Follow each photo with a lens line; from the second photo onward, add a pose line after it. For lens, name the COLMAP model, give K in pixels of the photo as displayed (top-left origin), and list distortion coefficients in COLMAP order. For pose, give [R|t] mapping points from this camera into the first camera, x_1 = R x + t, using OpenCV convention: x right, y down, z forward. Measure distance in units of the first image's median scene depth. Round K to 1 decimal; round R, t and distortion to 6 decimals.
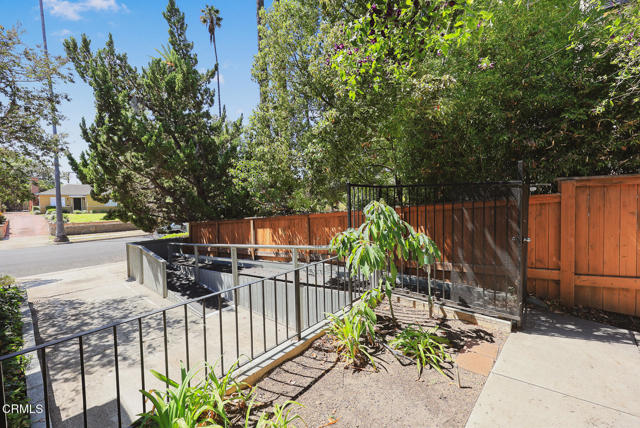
lens RADIAL K [[266.7, 0, 321.4], [0, 266.7, 208.7], [0, 0, 1]] dist [0.000508, 0.000022]
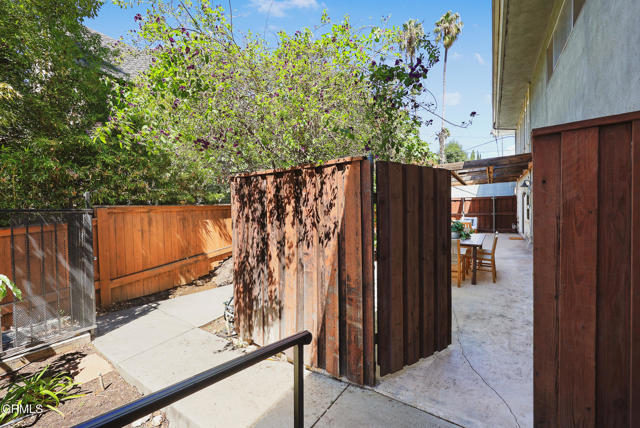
lens RADIAL K [[266.7, 0, 321.4], [0, 266.7, 208.7], [0, 0, 1]] dist [0.000508, 0.000022]
pose [[-0.129419, 0.026633, 0.991232, -0.505889], [0.076844, 0.996902, -0.016752, 0.000346], [-0.988608, 0.074002, -0.131065, 0.138475]]
